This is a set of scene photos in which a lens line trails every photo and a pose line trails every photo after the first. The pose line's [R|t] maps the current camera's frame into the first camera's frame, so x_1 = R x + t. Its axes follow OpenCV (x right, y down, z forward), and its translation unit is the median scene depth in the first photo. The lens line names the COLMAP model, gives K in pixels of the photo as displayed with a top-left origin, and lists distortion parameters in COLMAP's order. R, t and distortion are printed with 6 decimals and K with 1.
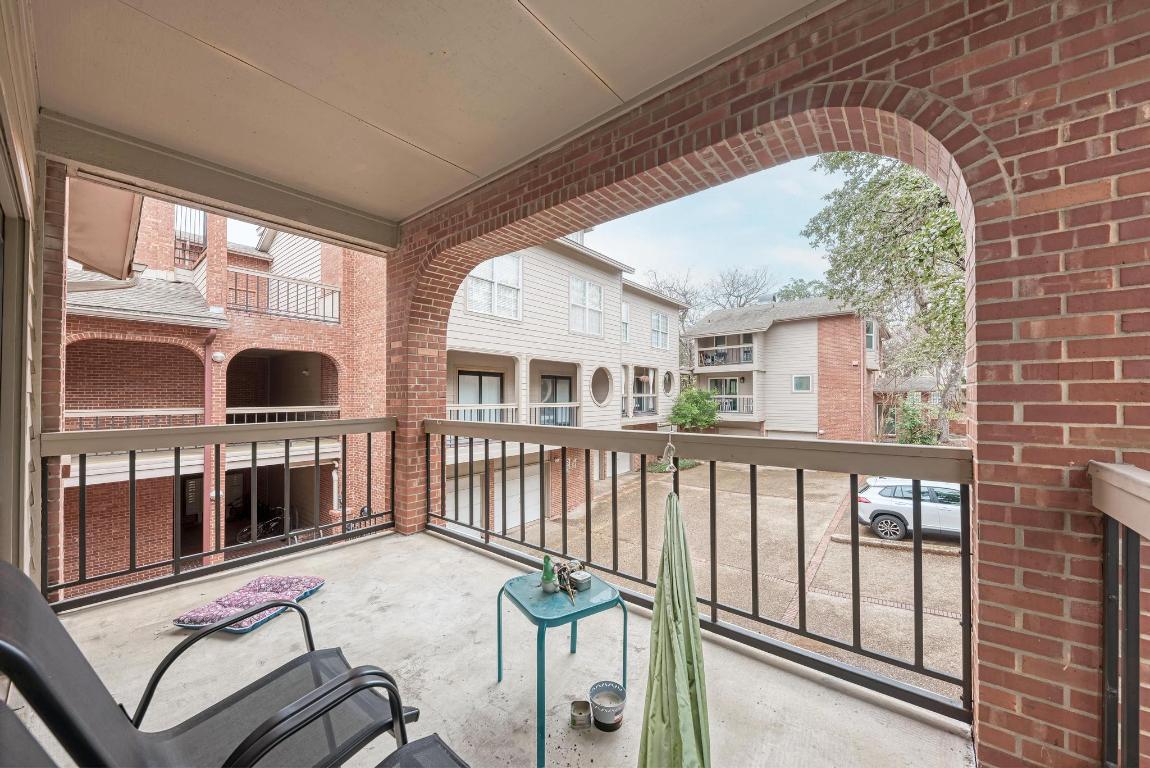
lens RADIAL K [[418.1, 0, 577.9], [0, 418.1, 390.0], [0, 0, 1]] dist [-0.001381, -0.000273]
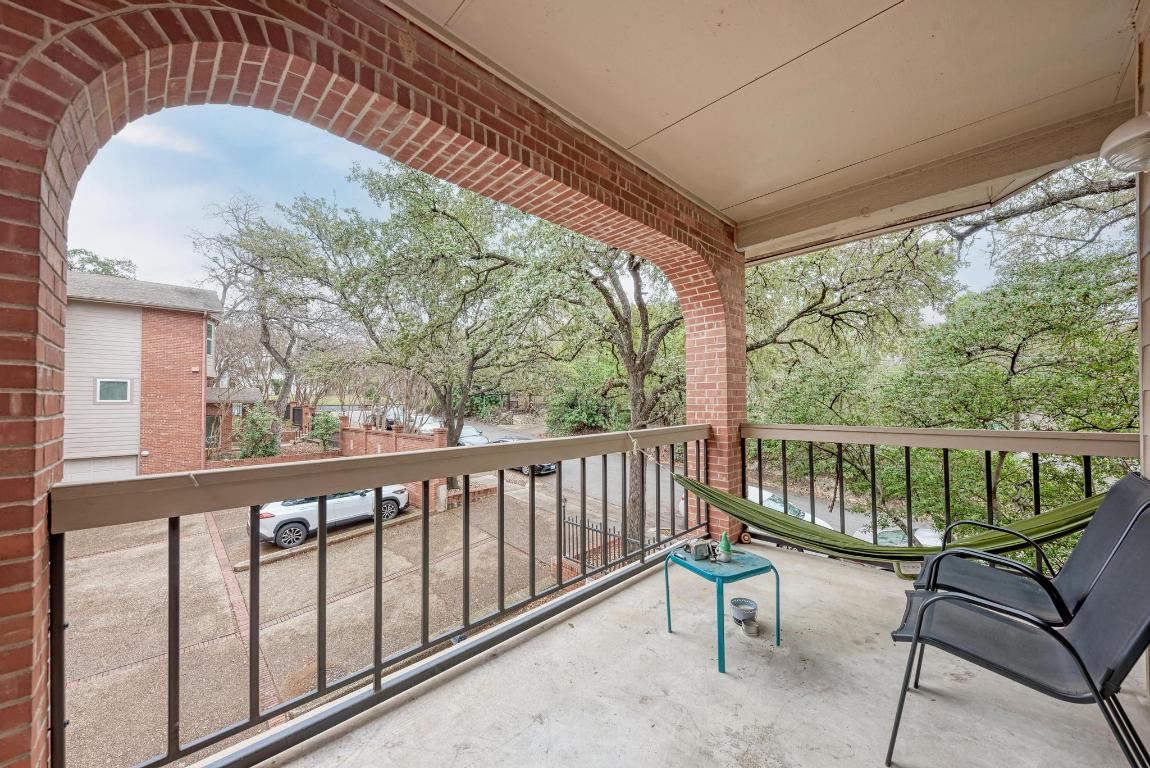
lens RADIAL K [[418.1, 0, 581.2], [0, 418.1, 391.4], [0, 0, 1]] dist [-0.001381, -0.000273]
pose [[0.085468, 0.023607, 0.996061, -0.223182], [-0.001458, 0.999721, -0.023569, 0.002645], [-0.996340, 0.000562, 0.085479, 0.219085]]
